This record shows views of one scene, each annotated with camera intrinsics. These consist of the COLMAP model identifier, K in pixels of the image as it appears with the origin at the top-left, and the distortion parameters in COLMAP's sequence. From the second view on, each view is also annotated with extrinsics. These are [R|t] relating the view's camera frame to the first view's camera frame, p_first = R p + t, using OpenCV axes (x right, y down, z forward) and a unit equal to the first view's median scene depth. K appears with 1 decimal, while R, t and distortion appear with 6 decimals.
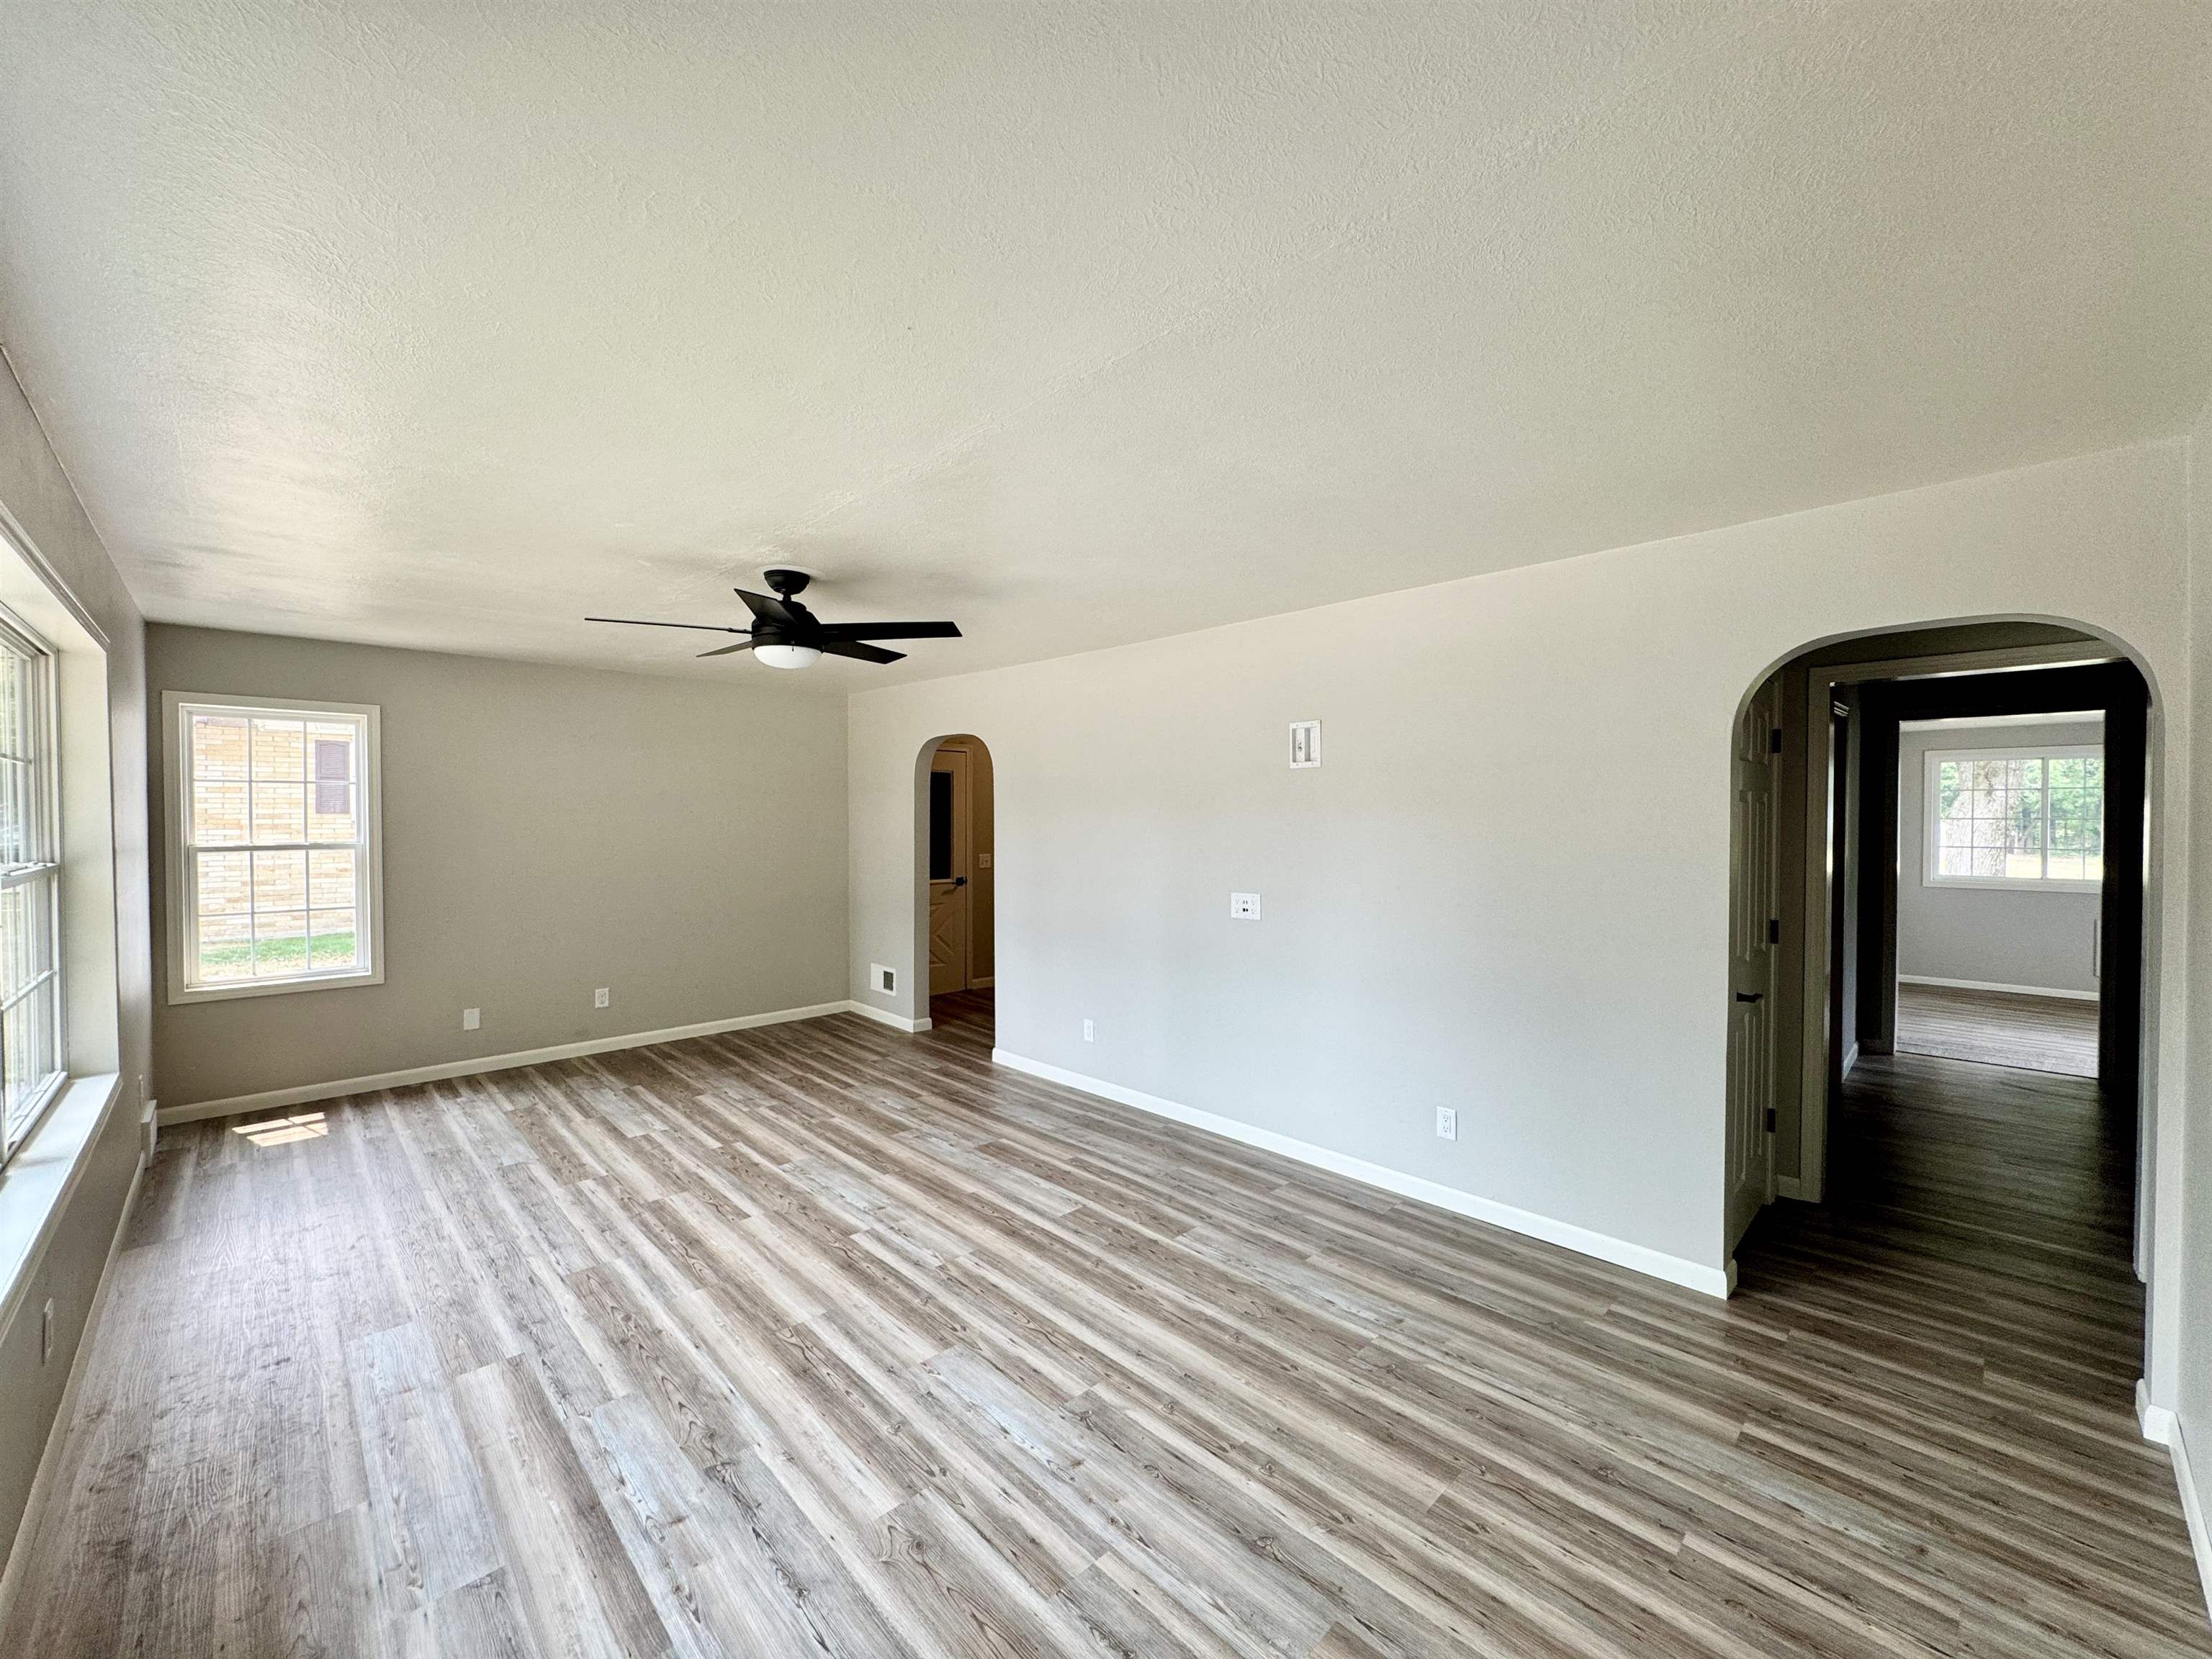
lens RADIAL K [[886.7, 0, 1098.0], [0, 886.7, 827.3], [0, 0, 1]] dist [-0.002310, -0.000227]
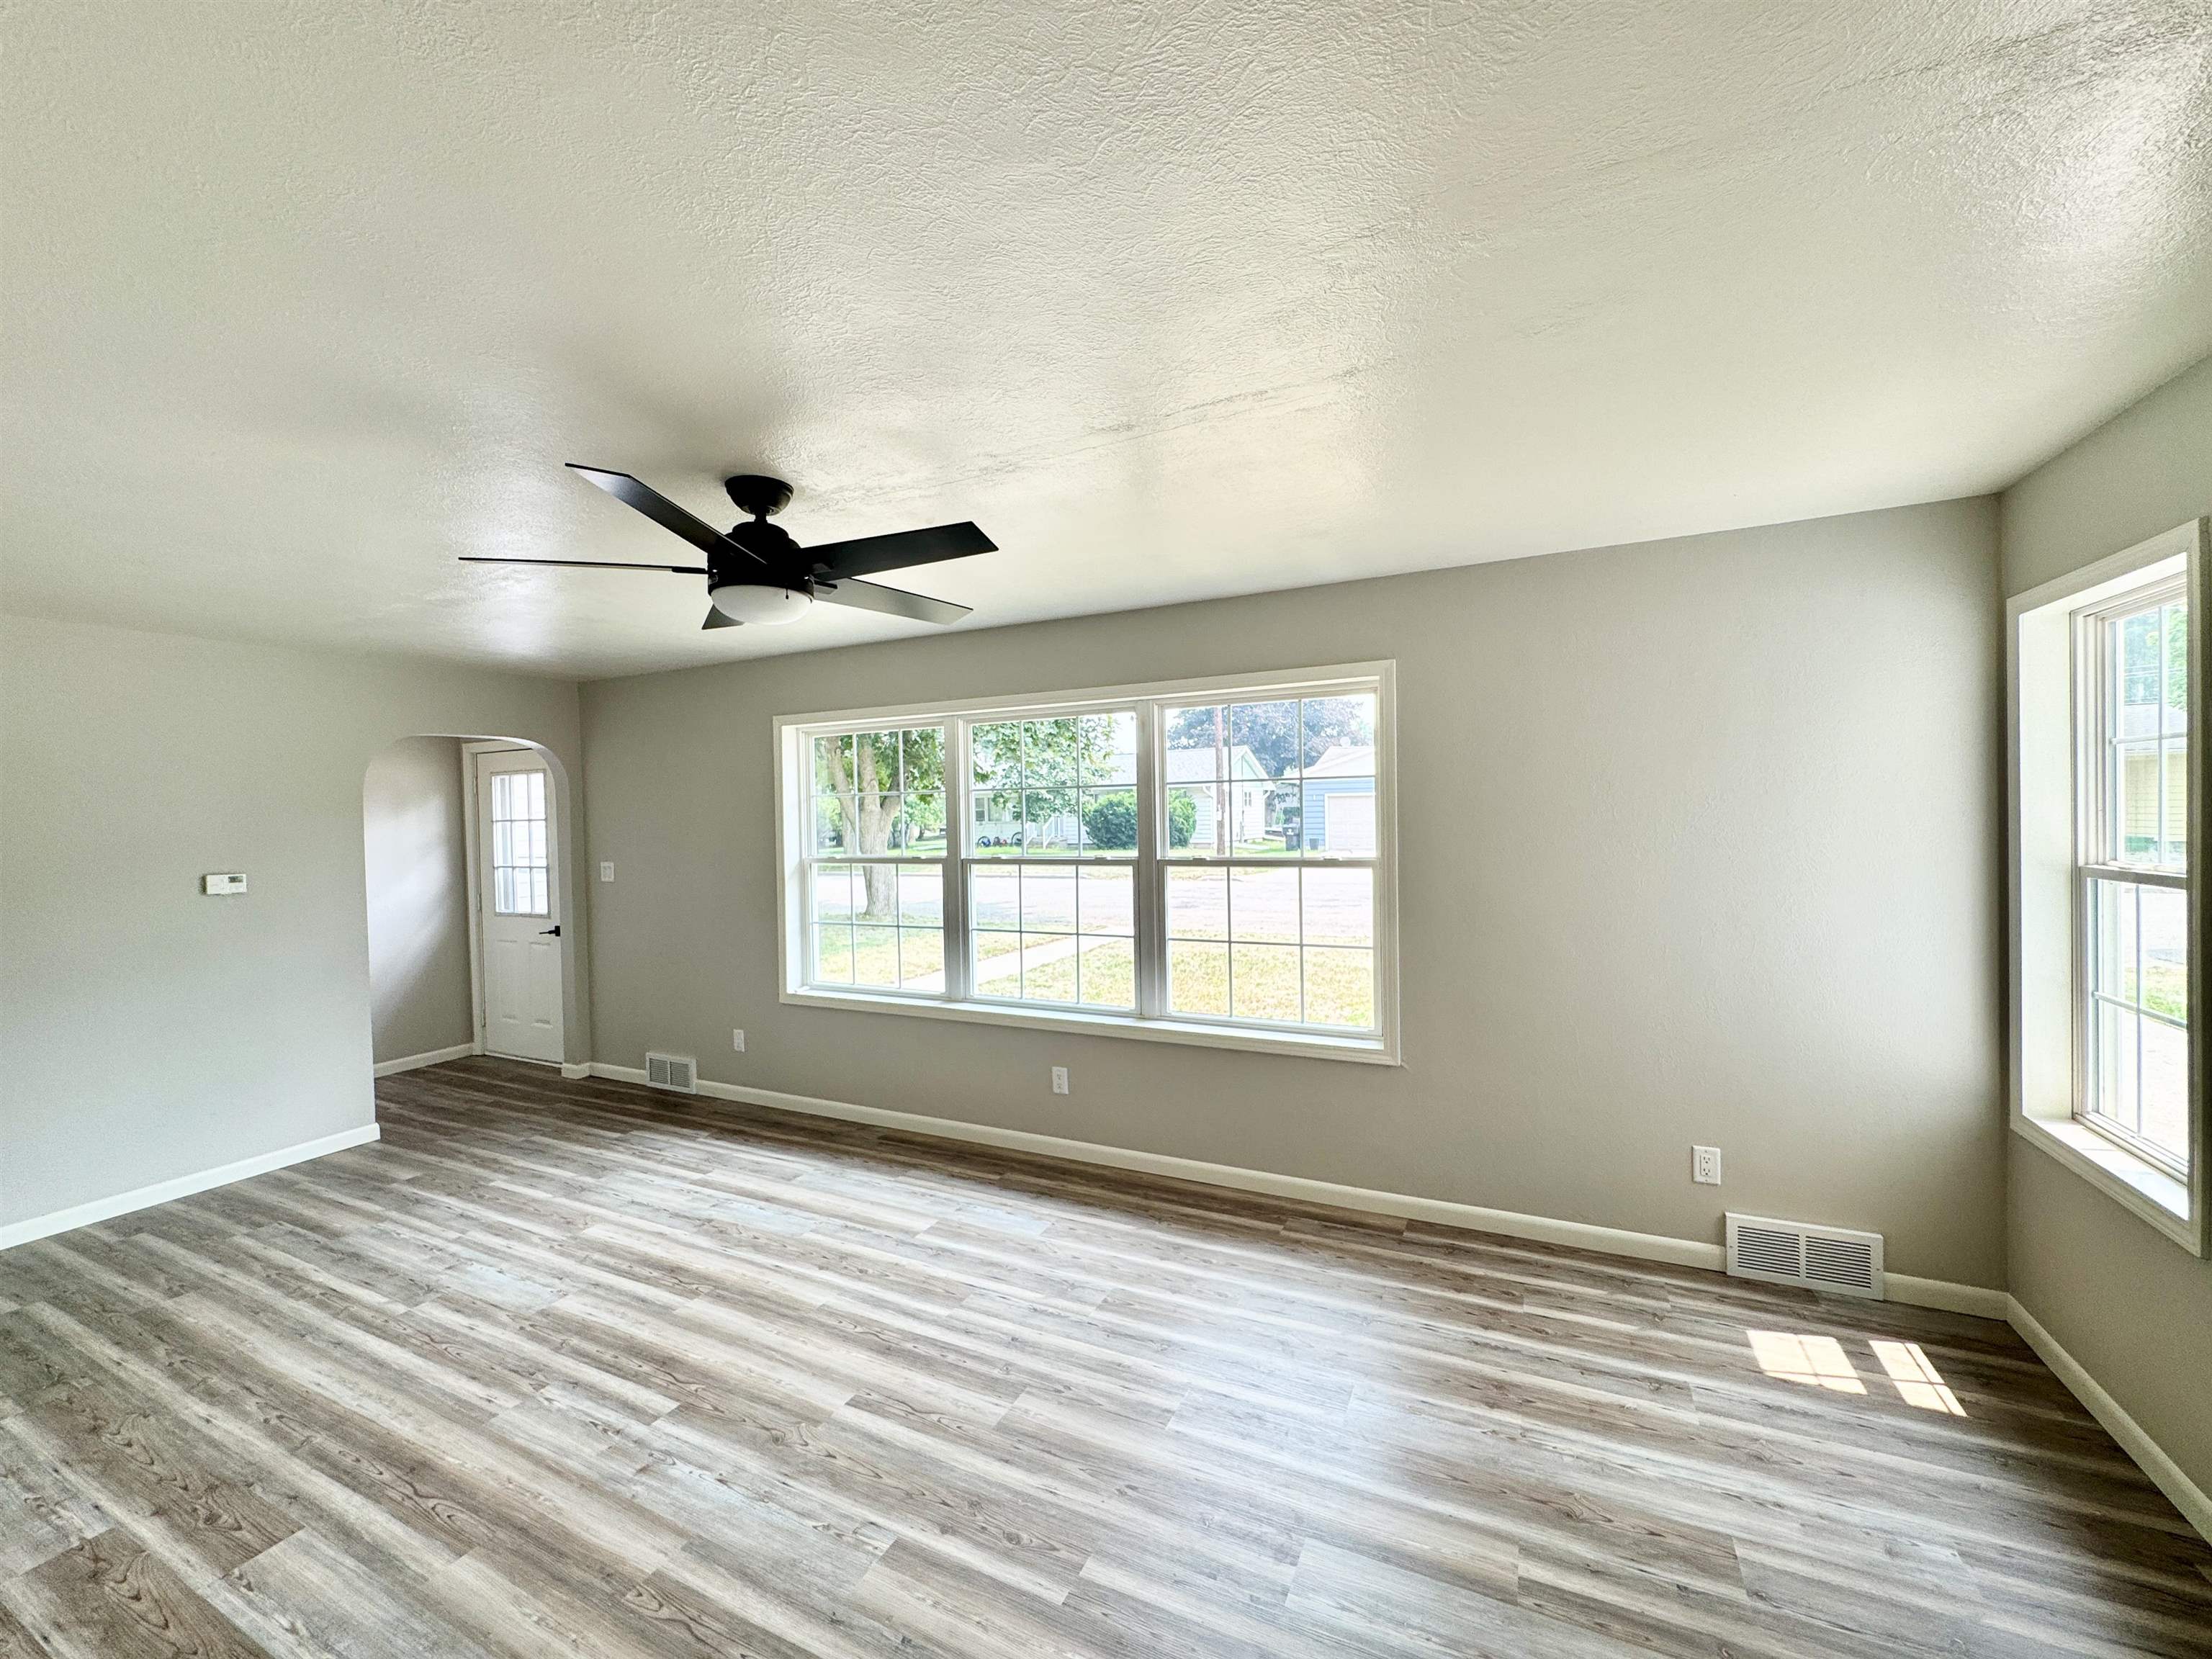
lens RADIAL K [[886.7, 0, 1108.5], [0, 886.7, 833.1], [0, 0, 1]] dist [-0.002310, -0.000227]
pose [[-0.937335, 0.028243, -0.347282, -0.396466], [0.017281, 0.999251, 0.034624, -0.042402], [0.348000, 0.026453, -0.937121, 1.924200]]
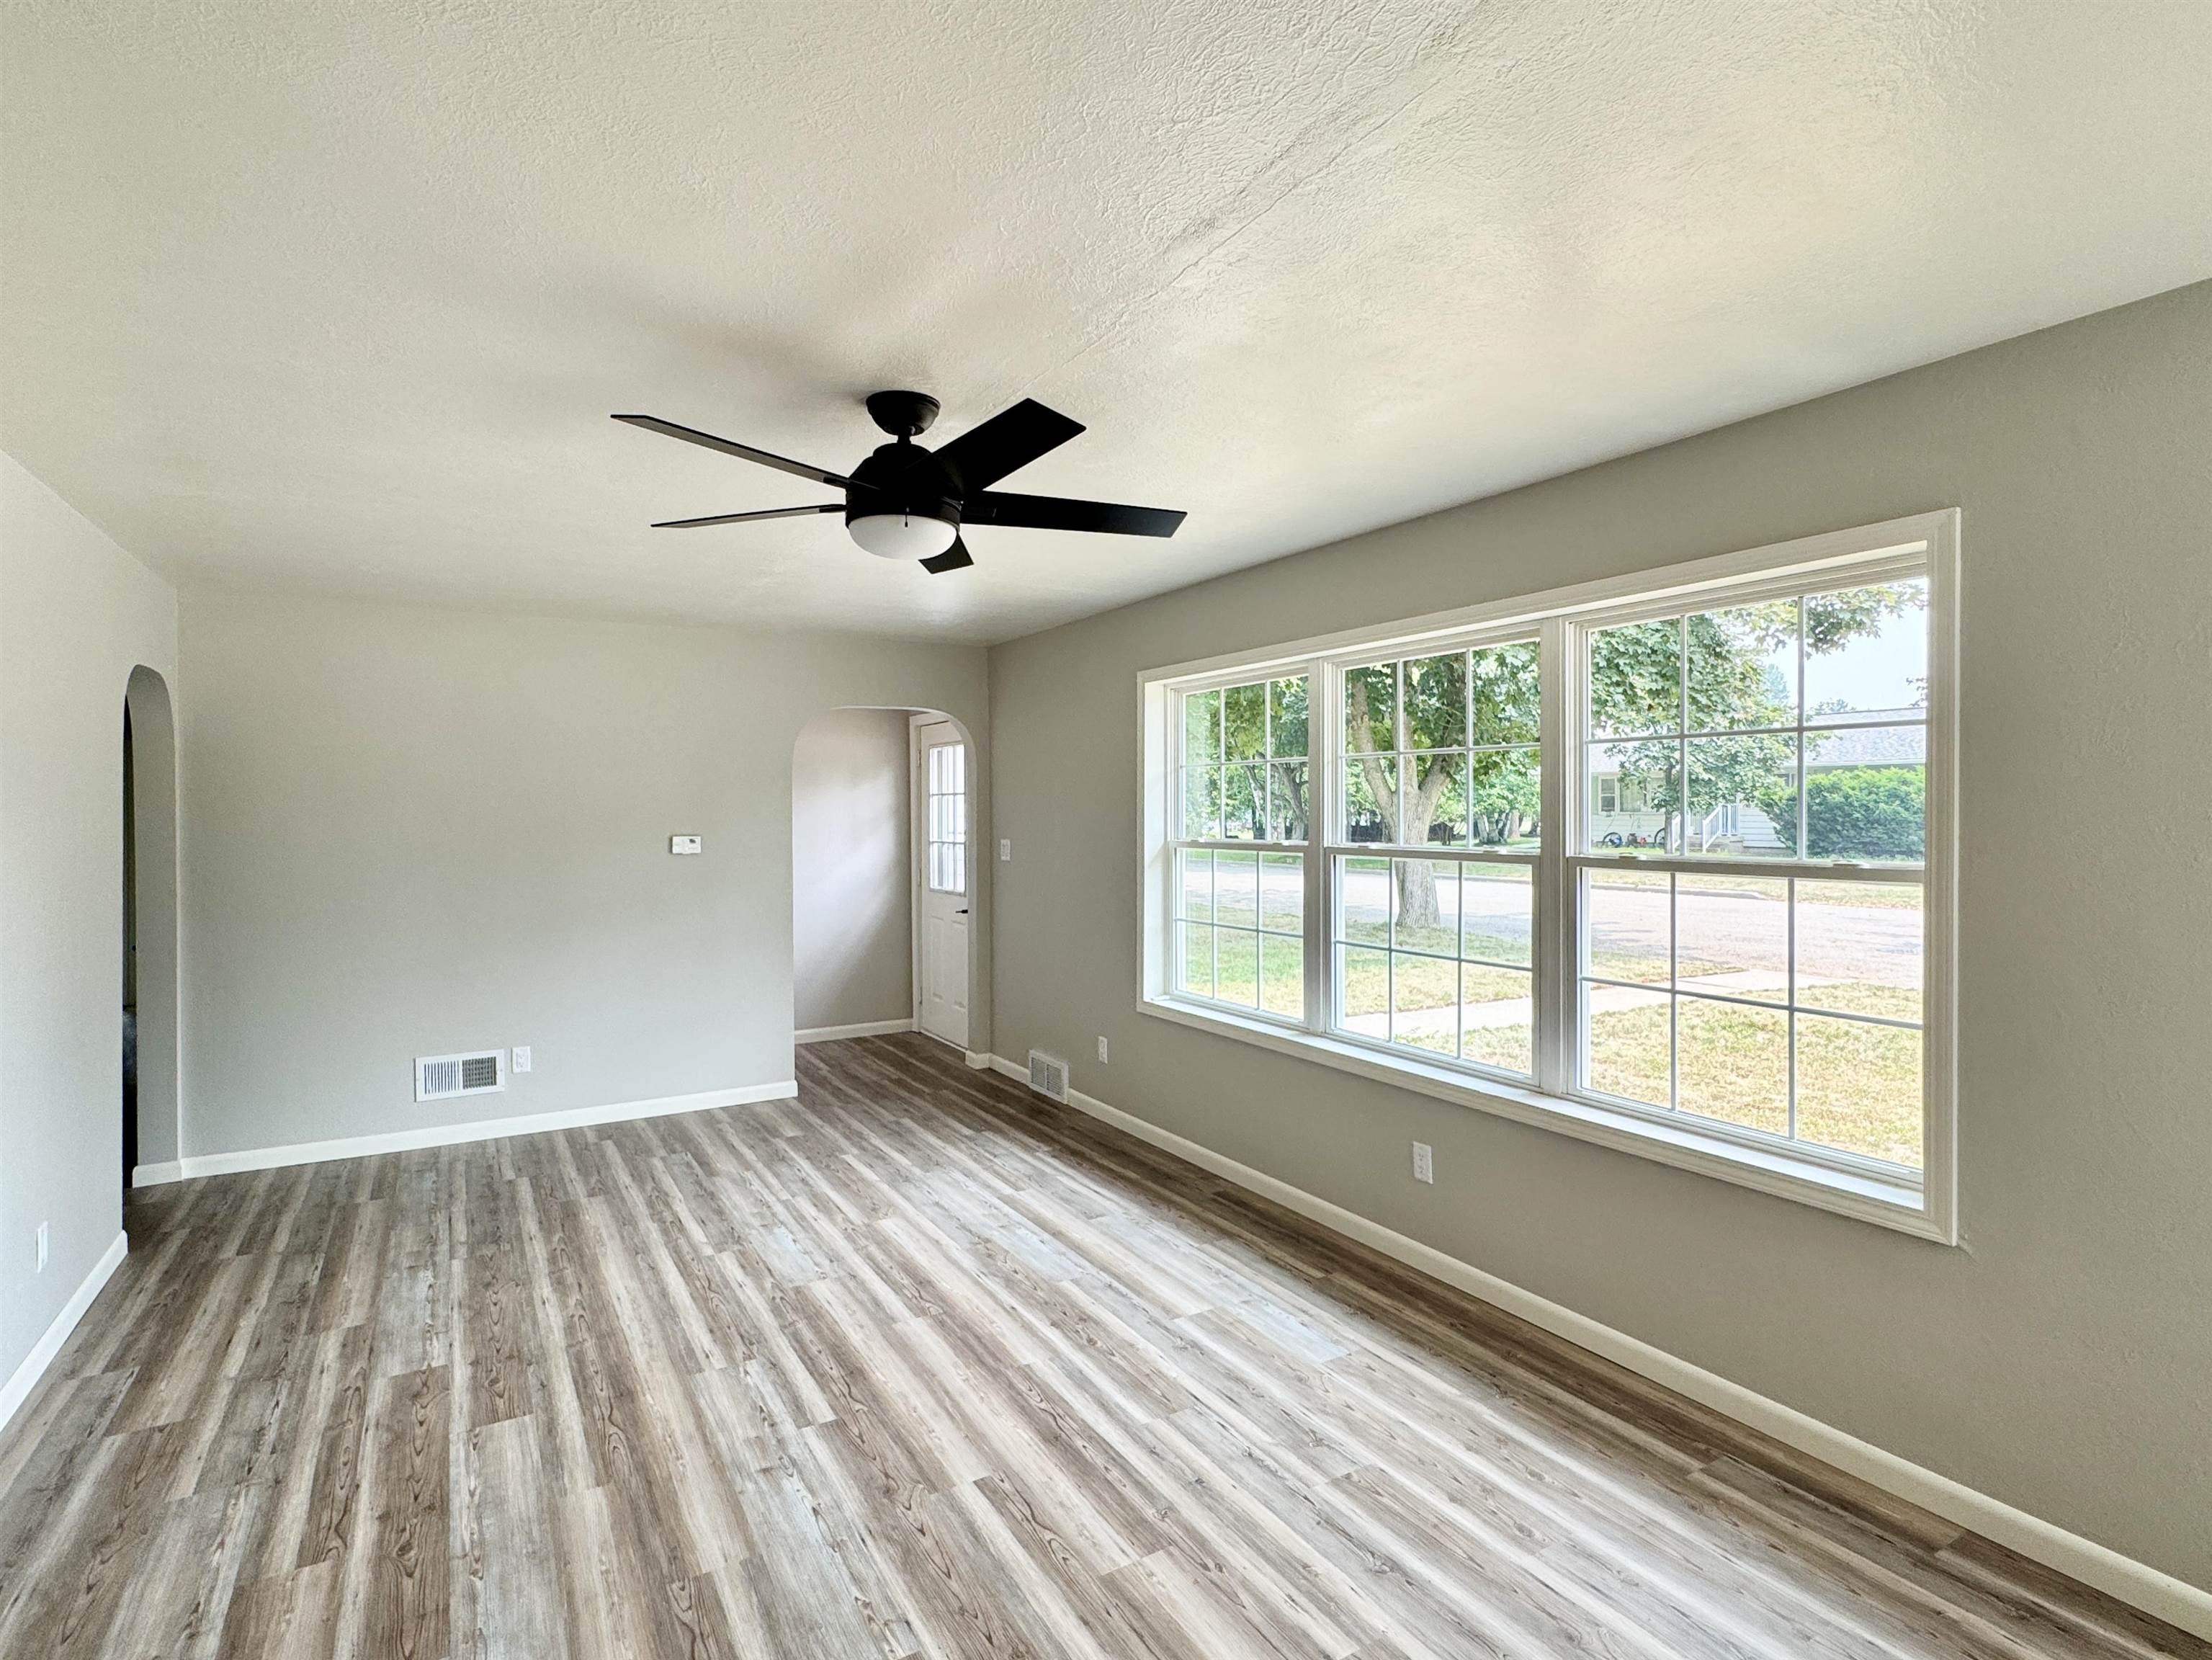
lens RADIAL K [[1123.3, 0, 1101.0], [0, 1123.3, 821.0], [0, 0, 1]] dist [-0.005892, 0.002312]
pose [[-0.973065, 0.002636, 0.230515, -0.723904], [0.008368, 0.999680, 0.023892, -0.022434], [-0.230378, 0.025178, -0.972775, 1.895914]]
